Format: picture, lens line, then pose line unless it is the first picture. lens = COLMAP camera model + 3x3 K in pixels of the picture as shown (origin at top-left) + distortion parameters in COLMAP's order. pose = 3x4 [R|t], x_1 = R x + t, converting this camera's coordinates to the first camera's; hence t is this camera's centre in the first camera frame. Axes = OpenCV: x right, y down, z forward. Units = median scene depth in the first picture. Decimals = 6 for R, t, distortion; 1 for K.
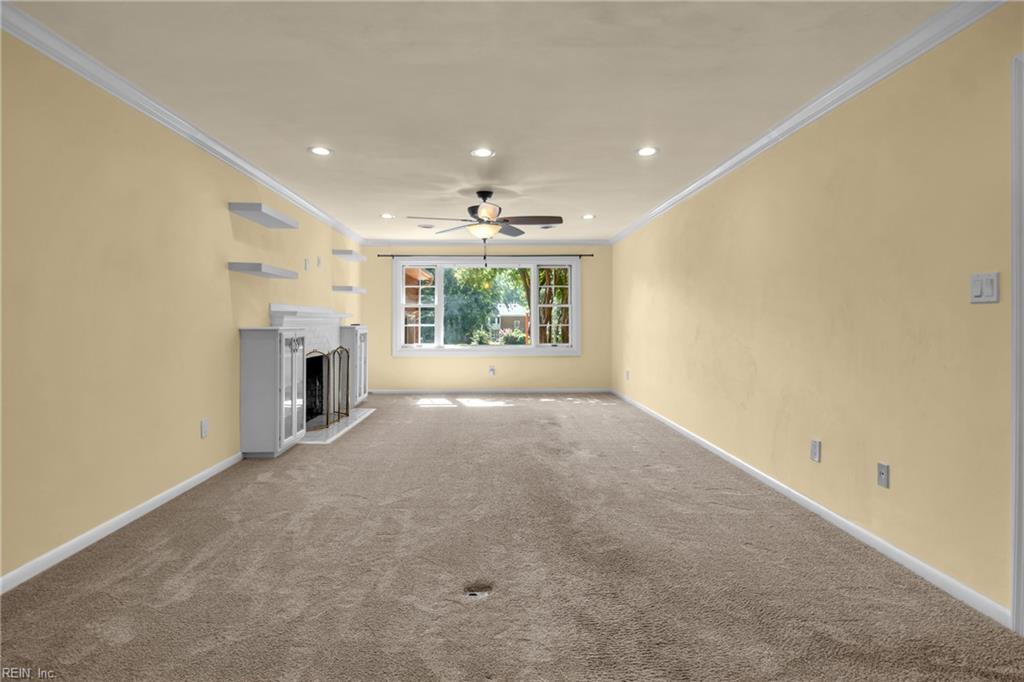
lens RADIAL K [[523.6, 0, 510.1], [0, 523.6, 310.1], [0, 0, 1]] dist [-0.003119, -0.000048]
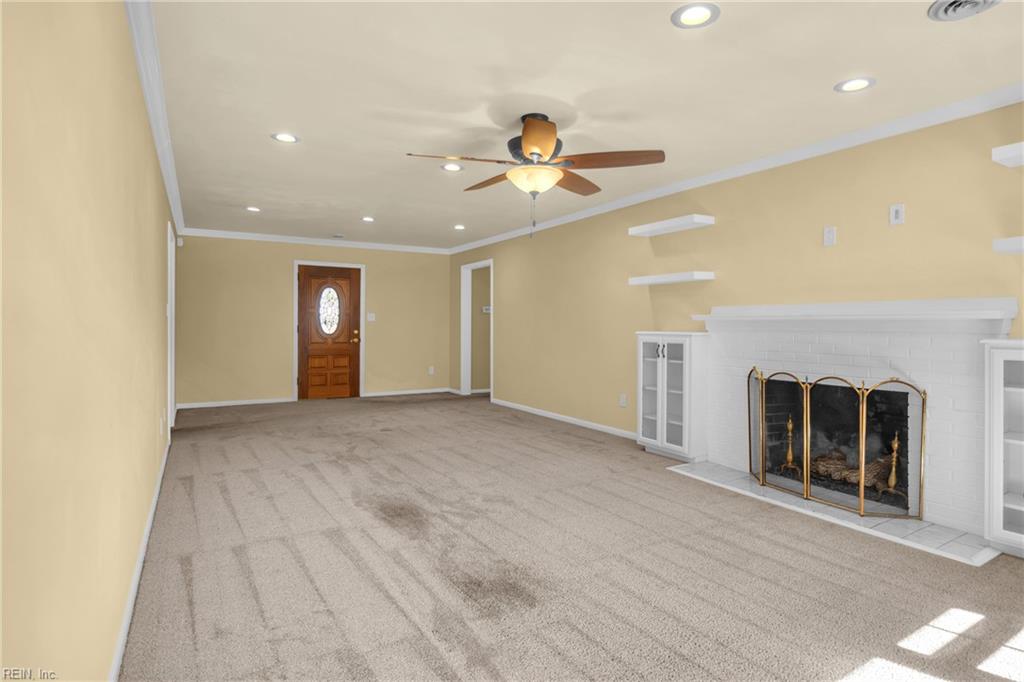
lens RADIAL K [[517.4, 0, 511.2], [0, 517.4, 330.7], [0, 0, 1]] dist [-0.013313, -0.000036]
pose [[-0.868360, -0.000042, -0.495935, 0.284735], [0.005313, 0.999942, -0.009388, 0.034330], [0.495906, -0.010787, -0.868309, 1.561338]]
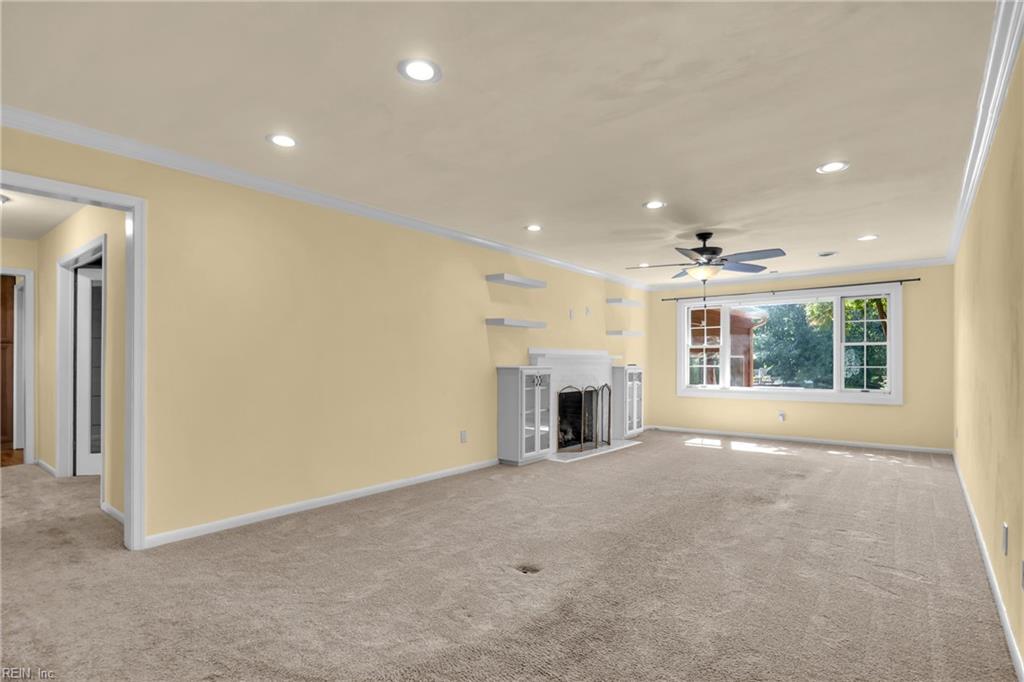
lens RADIAL K [[522.1, 0, 513.5], [0, 522.1, 354.1], [0, 0, 1]] dist [-0.002947, 0.000161]
pose [[0.761178, -0.007249, -0.648502, 0.336258], [0.011291, 0.999934, 0.002075, -0.000371], [0.648444, -0.008902, 0.761210, -0.000370]]
